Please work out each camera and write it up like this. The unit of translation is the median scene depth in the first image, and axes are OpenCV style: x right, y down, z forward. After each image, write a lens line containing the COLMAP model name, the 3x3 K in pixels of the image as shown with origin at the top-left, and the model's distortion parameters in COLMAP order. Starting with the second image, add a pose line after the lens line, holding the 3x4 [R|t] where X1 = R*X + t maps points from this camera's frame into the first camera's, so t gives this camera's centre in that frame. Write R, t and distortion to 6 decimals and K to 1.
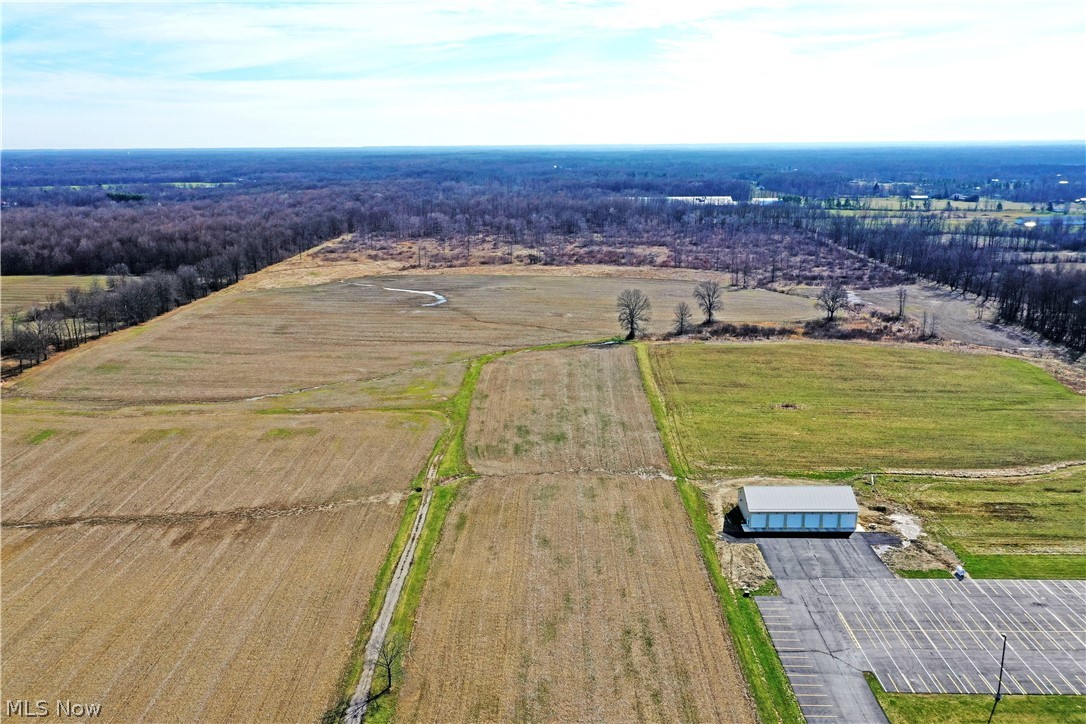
lens RADIAL K [[863.1, 0, 539.9], [0, 863.1, 364.7], [0, 0, 1]] dist [0.017688, 0.006383]
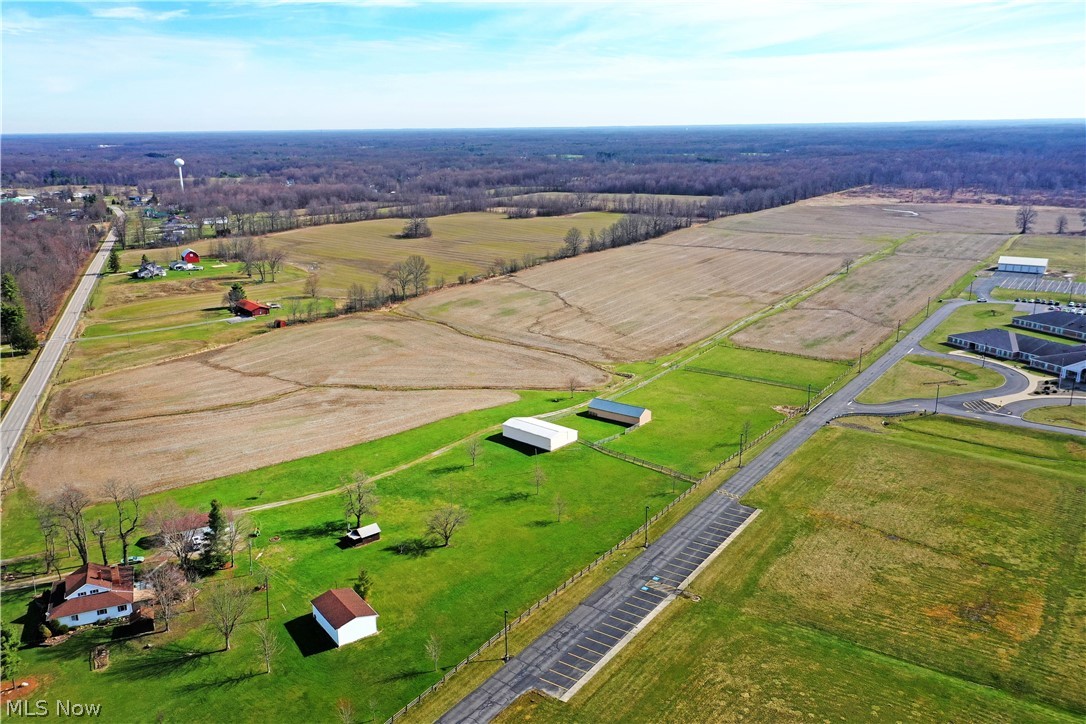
lens RADIAL K [[862.9, 0, 540.3], [0, 862.9, 363.3], [0, 0, 1]] dist [0.013681, 0.009180]
pose [[0.832542, 0.146124, -0.534342, 0.167094], [-0.132651, 0.989107, 0.063807, 0.152052], [0.537845, 0.017759, 0.842857, -0.613322]]
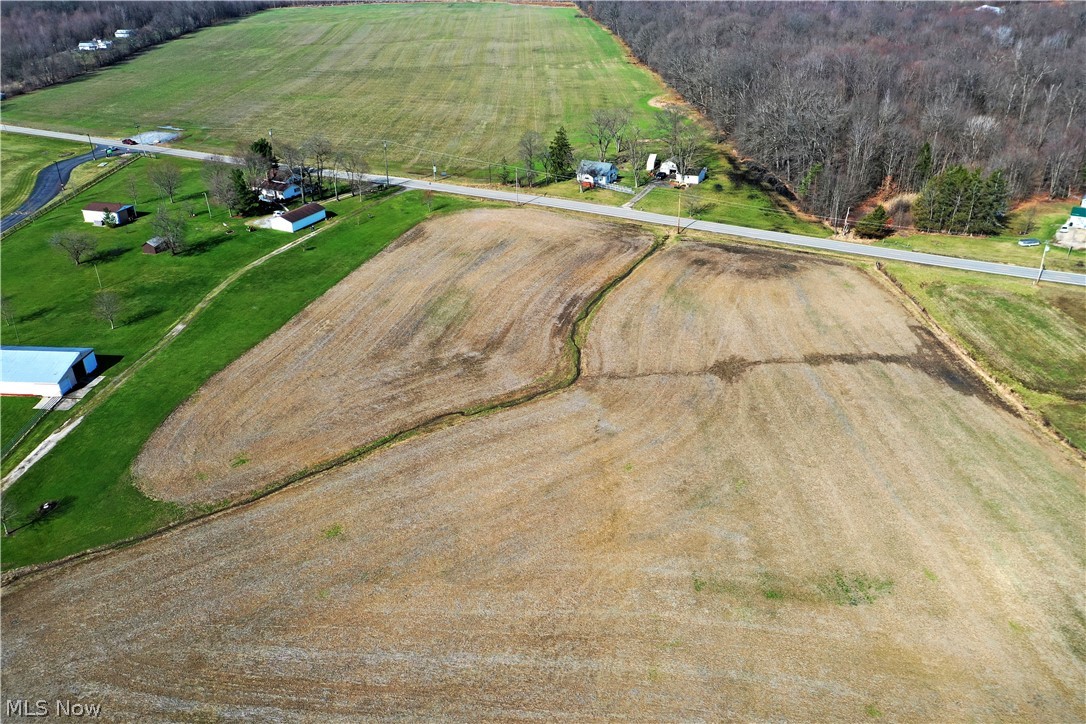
lens RADIAL K [[862.9, 0, 540.3], [0, 862.9, 363.3], [0, 0, 1]] dist [0.013681, 0.009180]
pose [[-0.998178, 0.048528, -0.035860, -0.176049], [0.012621, 0.749064, 0.662378, 0.041523], [0.059005, 0.660718, -0.748311, -0.088343]]
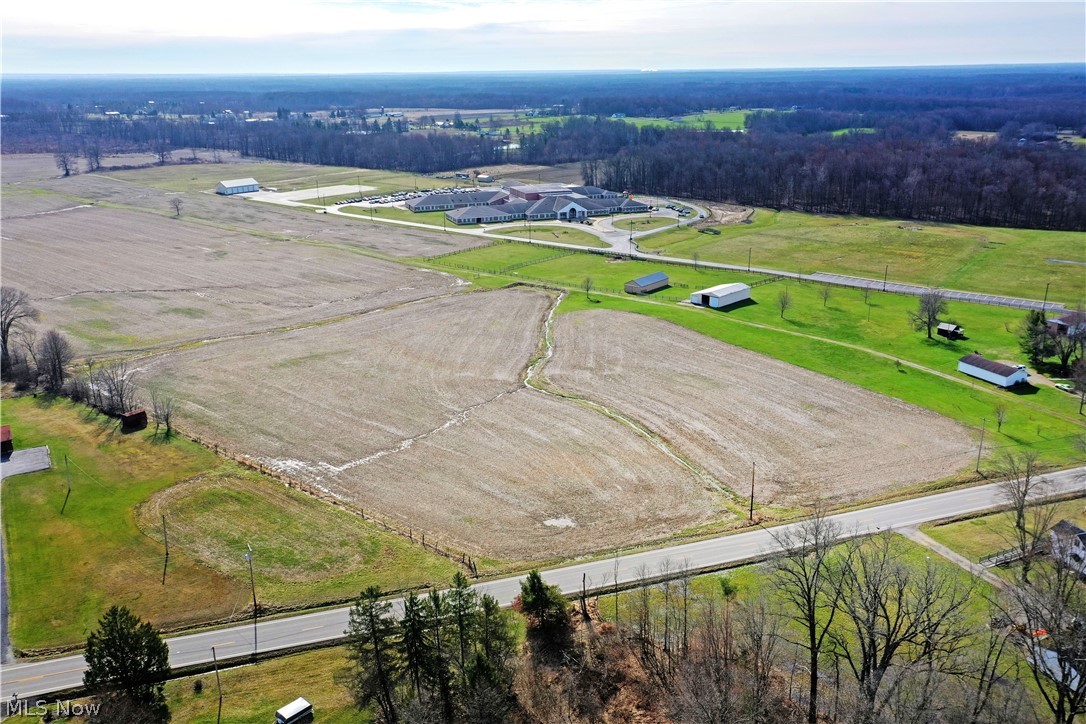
lens RADIAL K [[862.9, 0, 540.3], [0, 862.9, 363.3], [0, 0, 1]] dist [0.013681, 0.009180]
pose [[0.601539, -0.253132, 0.757677, -0.456877], [0.200686, 0.965936, 0.163378, 0.148133], [-0.773224, 0.053777, 0.631848, -0.500547]]
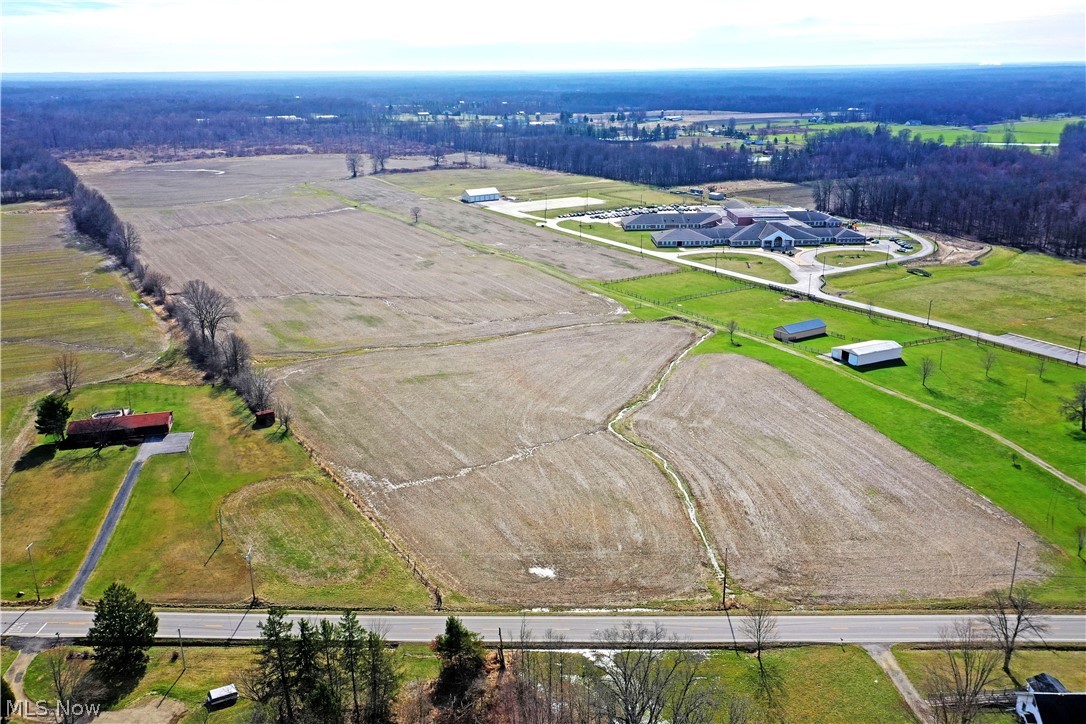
lens RADIAL K [[862.9, 0, 540.3], [0, 862.9, 363.3], [0, 0, 1]] dist [0.013681, 0.009180]
pose [[0.832849, -0.178787, 0.523830, -0.407502], [0.140008, 0.983666, 0.113131, 0.140548], [-0.535500, -0.020881, 0.844277, -0.567133]]
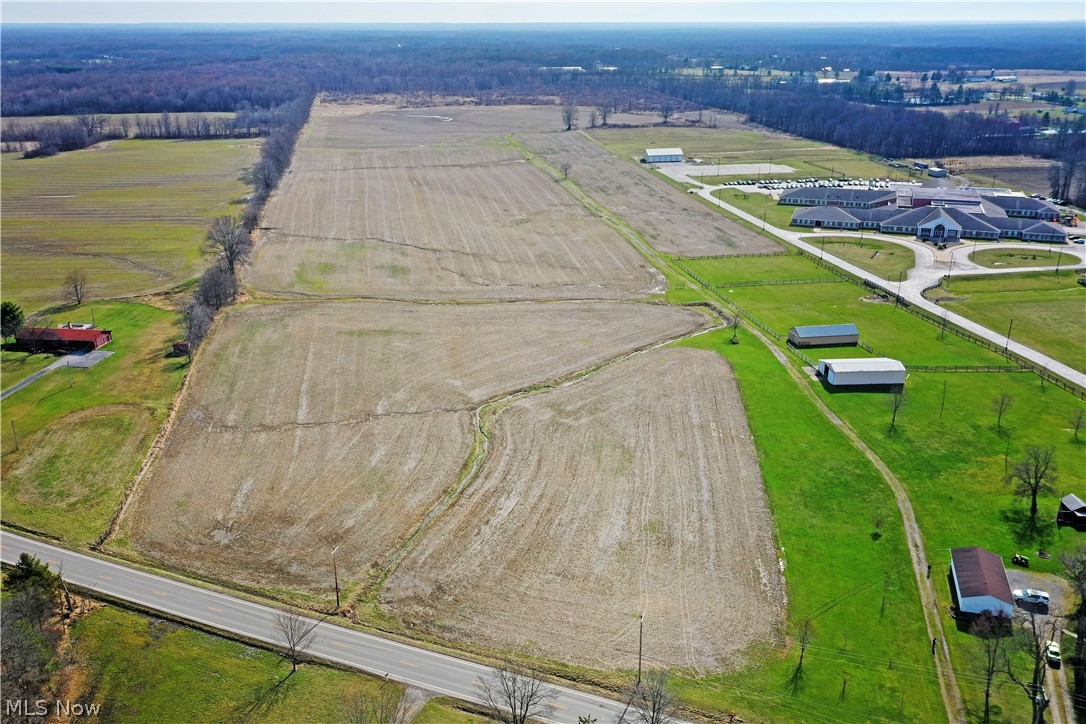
lens RADIAL K [[886.6, 0, 540.4], [0, 886.6, 361.6], [0, 0, 1]] dist [0.023063, 0.003600]
pose [[0.978348, -0.068480, 0.195309, -0.238825], [0.045995, 0.992016, 0.117429, 0.154948], [-0.201792, -0.105903, 0.973686, -0.615907]]
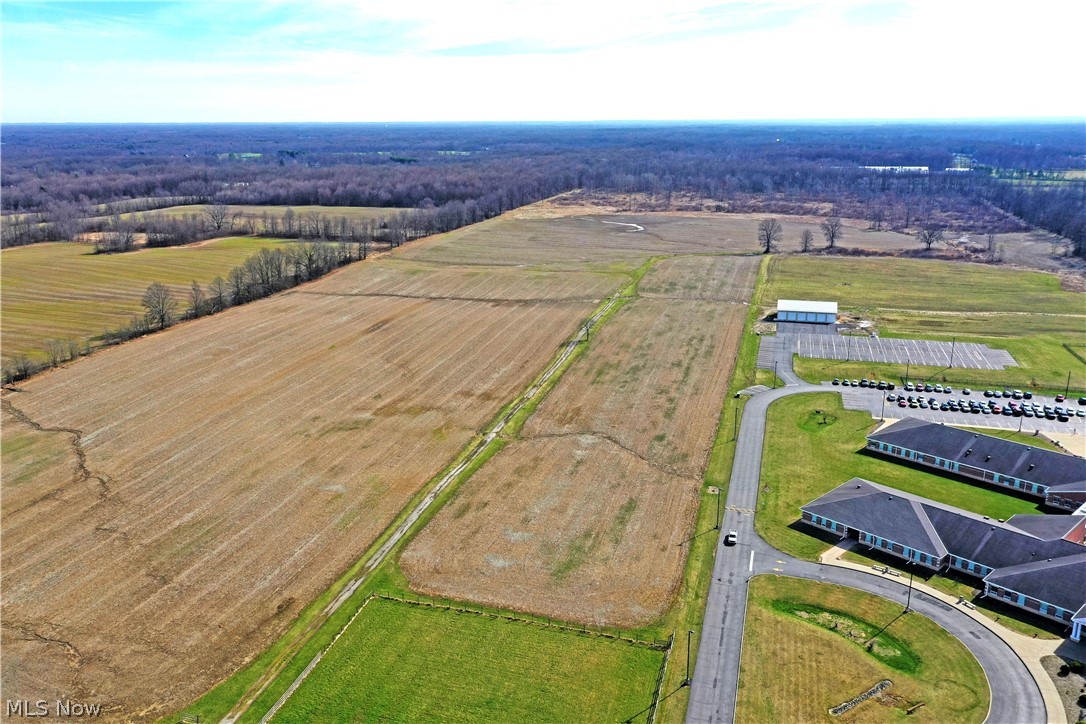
lens RADIAL K [[862.9, 0, 540.3], [0, 862.9, 363.3], [0, 0, 1]] dist [0.013681, 0.009180]
pose [[0.967130, 0.073368, -0.243467, 0.064954], [-0.066838, 0.997150, 0.034984, 0.079622], [0.245339, -0.017562, 0.969278, -0.307392]]
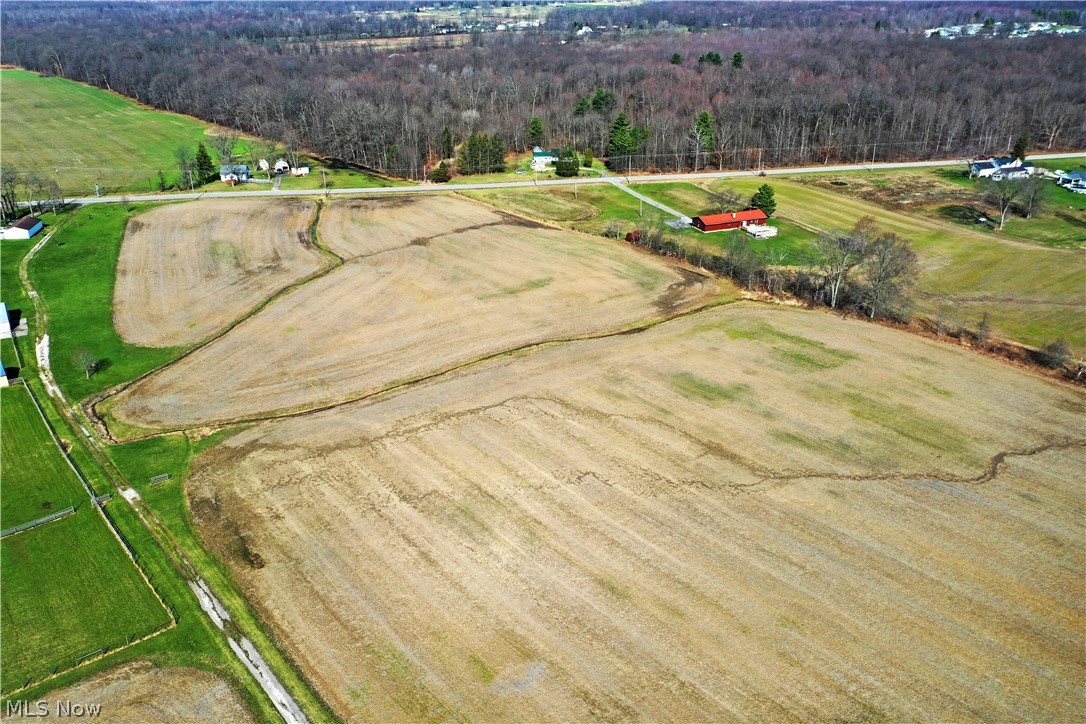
lens RADIAL K [[862.9, 0, 540.3], [0, 862.9, 363.3], [0, 0, 1]] dist [0.013681, 0.009180]
pose [[-0.763385, 0.279469, -0.582357, -0.007169], [-0.145055, 0.804366, 0.576155, -0.006252], [0.629446, 0.524302, -0.573503, 0.057767]]
